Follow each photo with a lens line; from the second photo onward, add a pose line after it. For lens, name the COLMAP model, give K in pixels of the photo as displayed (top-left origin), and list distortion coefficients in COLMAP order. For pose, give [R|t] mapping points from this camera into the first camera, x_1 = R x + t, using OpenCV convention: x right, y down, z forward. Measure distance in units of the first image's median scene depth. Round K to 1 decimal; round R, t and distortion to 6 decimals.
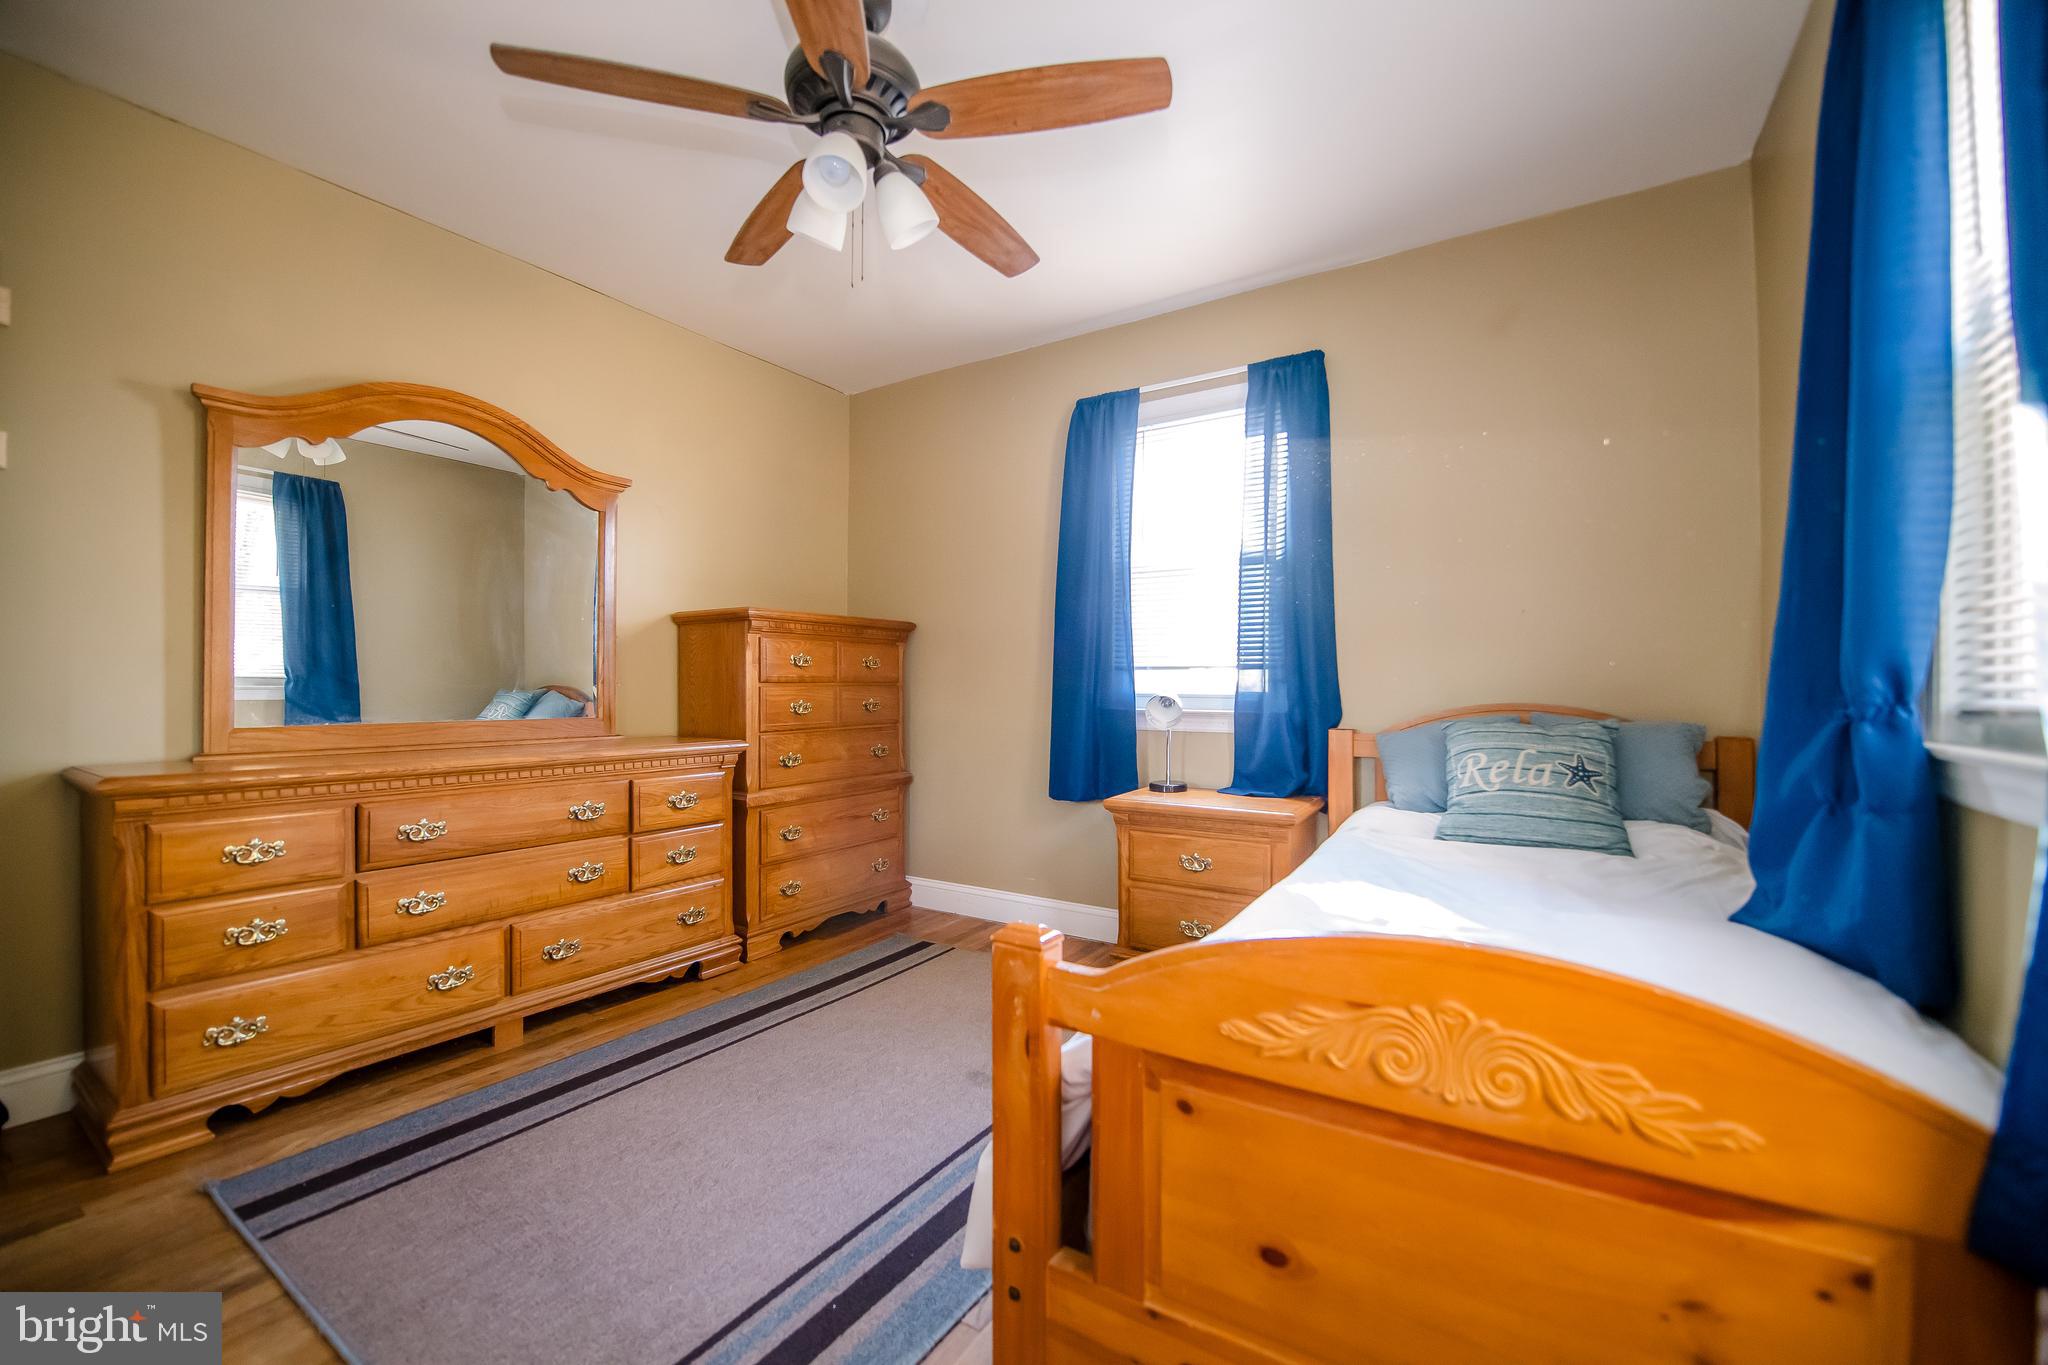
lens RADIAL K [[821.5, 0, 1020.6], [0, 821.5, 684.1], [0, 0, 1]] dist [-0.012786, -0.003407]
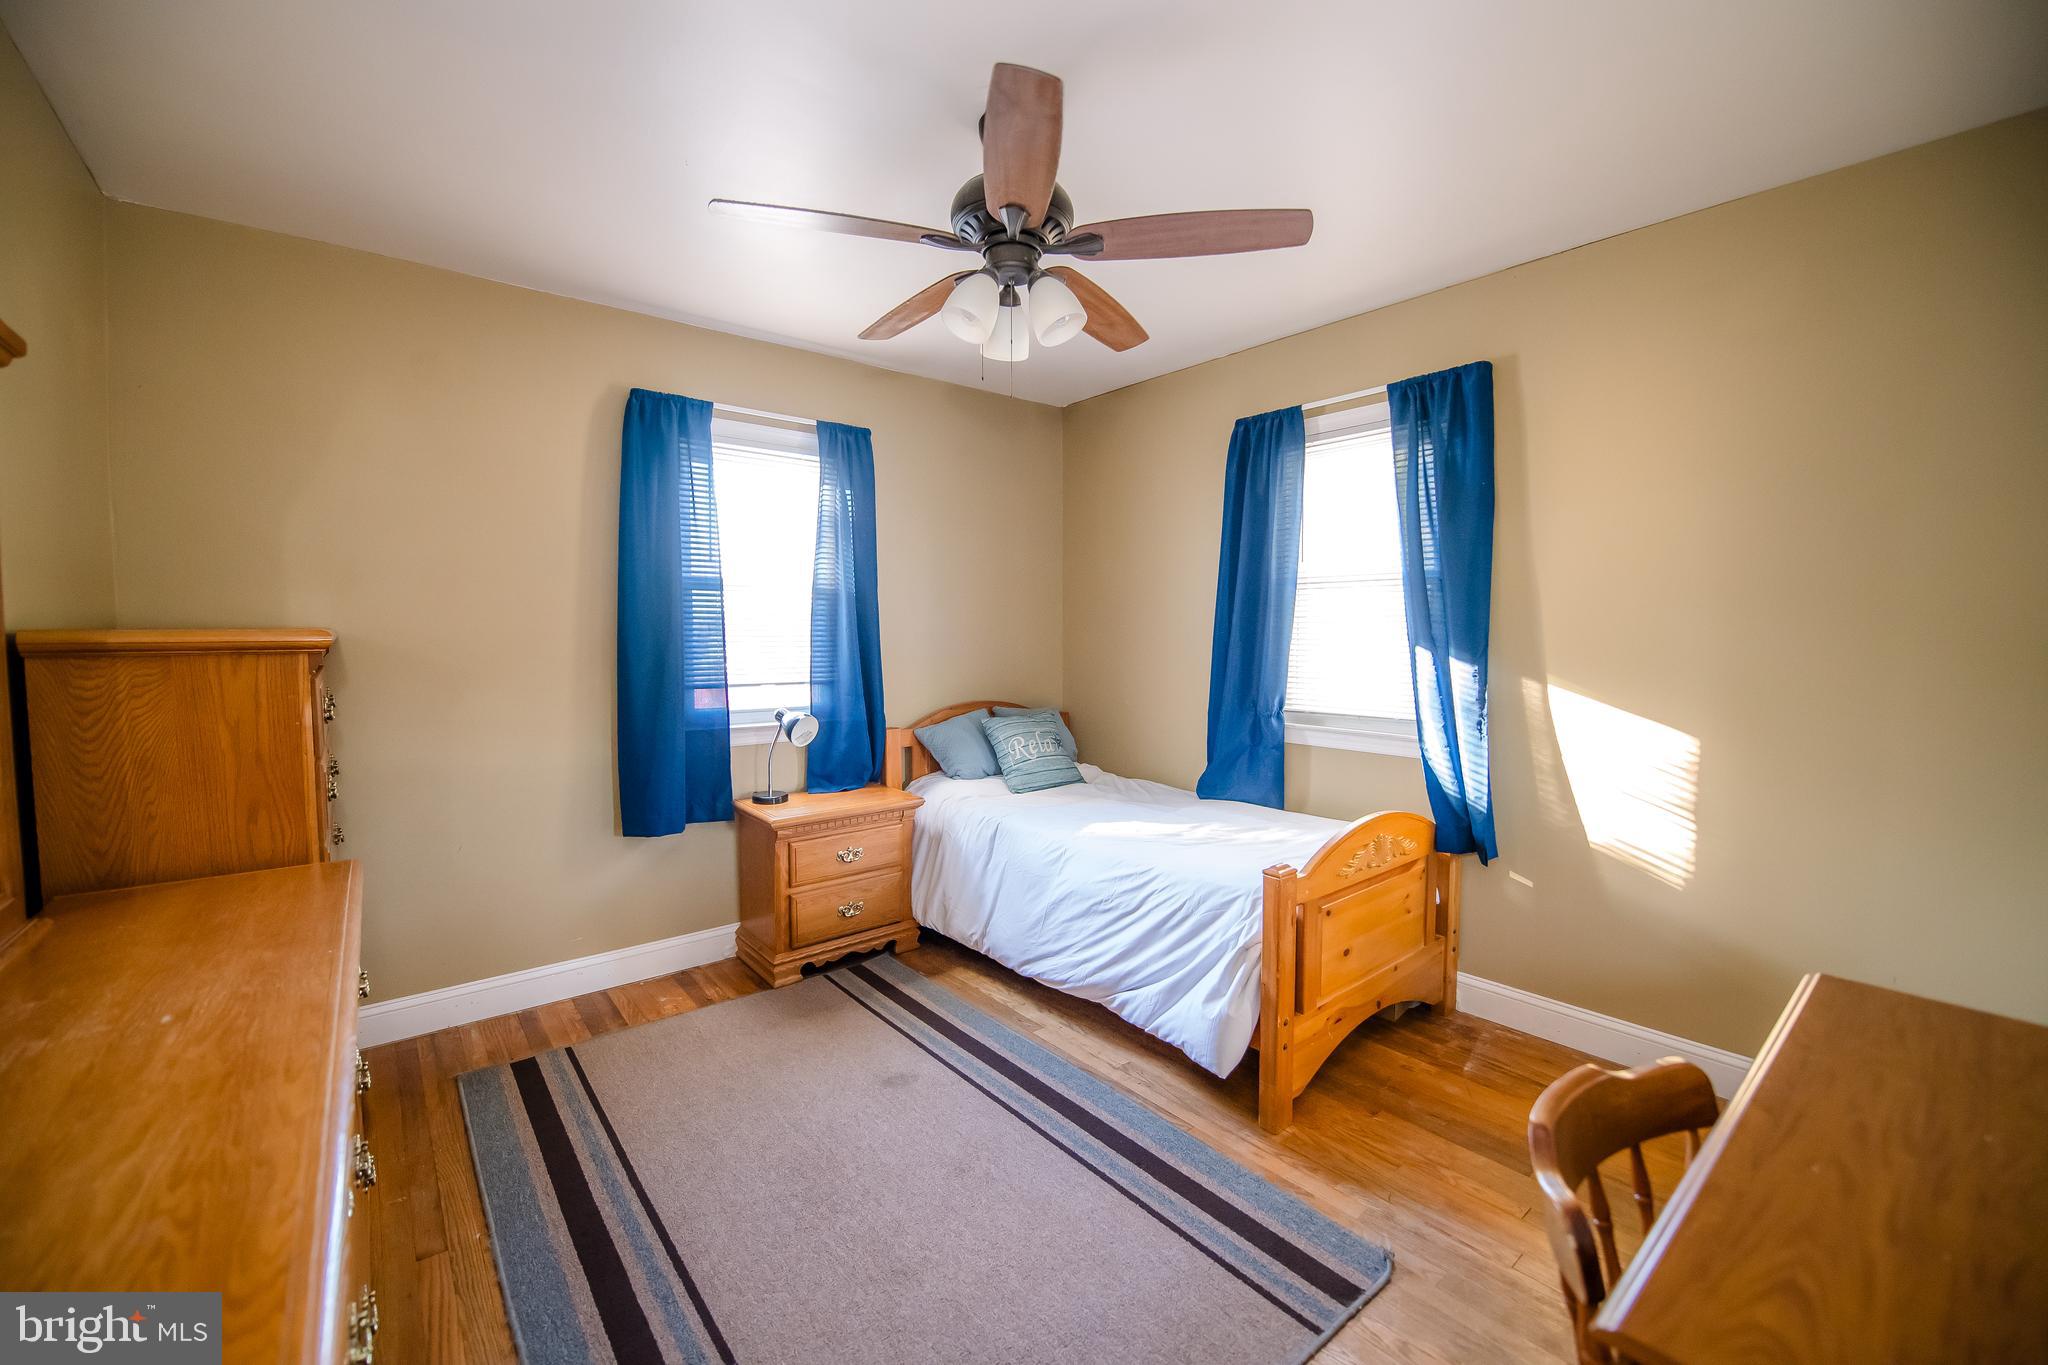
lens RADIAL K [[821.5, 0, 1020.6], [0, 821.5, 684.1], [0, 0, 1]] dist [-0.012786, -0.003407]
pose [[0.314545, -0.067372, 0.946849, -0.742603], [-0.000430, 0.997468, 0.071117, -0.102470], [-0.949242, -0.022776, 0.313720, 0.362751]]
